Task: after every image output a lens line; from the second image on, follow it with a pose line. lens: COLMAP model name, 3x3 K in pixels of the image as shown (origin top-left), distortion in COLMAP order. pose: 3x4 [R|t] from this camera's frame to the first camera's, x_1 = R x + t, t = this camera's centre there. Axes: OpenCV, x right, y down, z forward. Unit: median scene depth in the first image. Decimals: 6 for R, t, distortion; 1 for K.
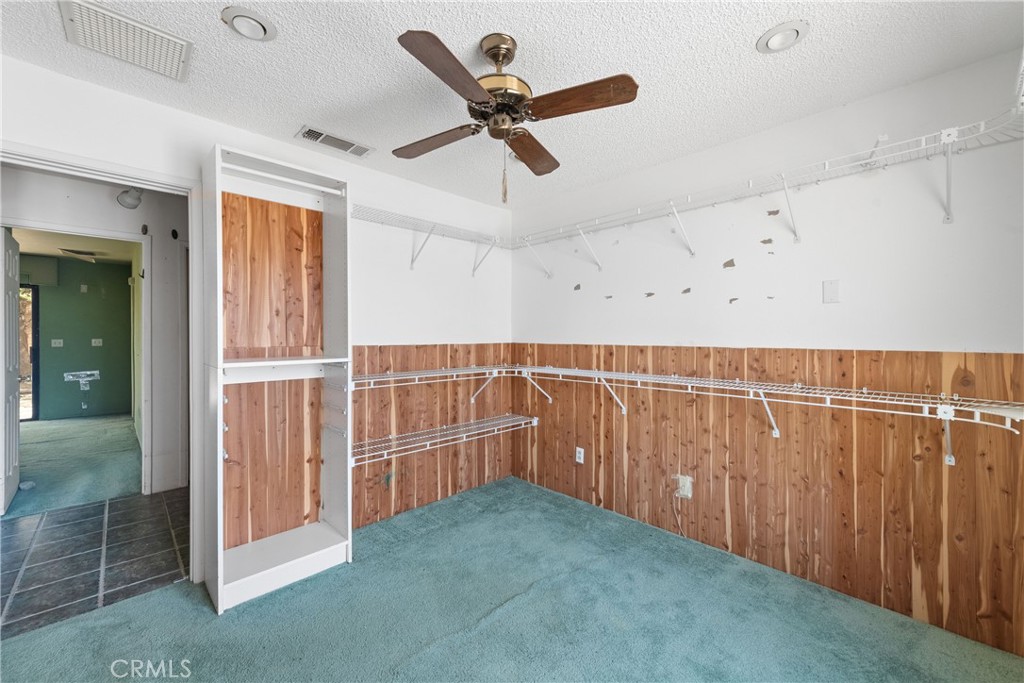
lens RADIAL K [[405.9, 0, 518.5], [0, 405.9, 334.2], [0, 0, 1]] dist [0.010132, -0.002271]
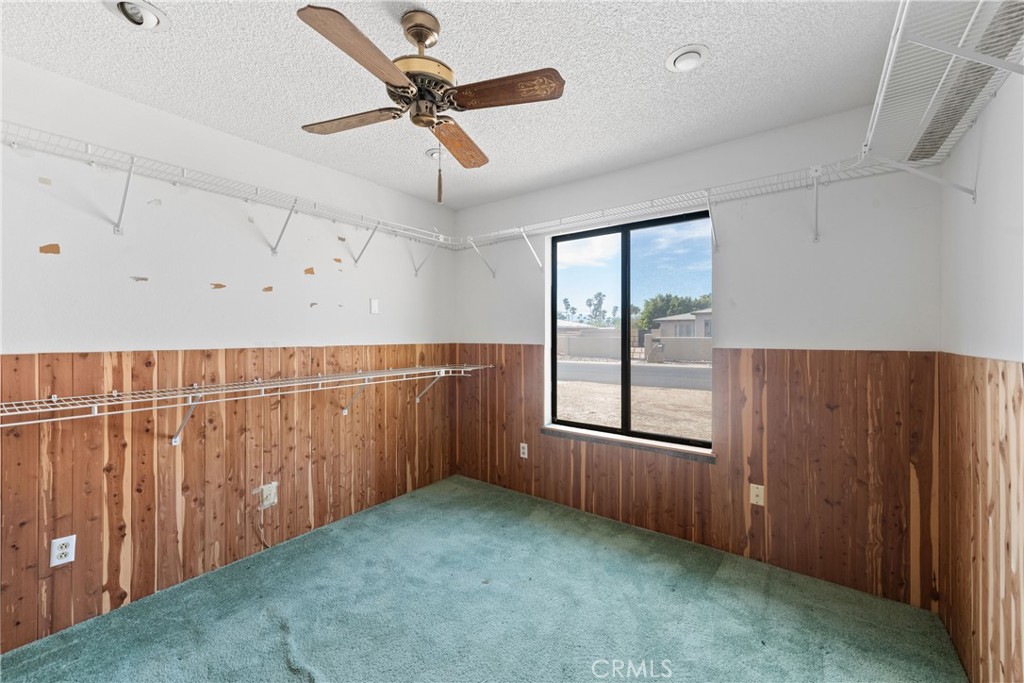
lens RADIAL K [[405.9, 0, 517.6], [0, 405.9, 336.1], [0, 0, 1]] dist [0.010132, -0.002271]
pose [[-0.160779, -0.004103, 0.986982, -0.656396], [-0.000152, 0.999991, 0.004132, -0.000754], [-0.986990, 0.000514, -0.160779, 0.610142]]
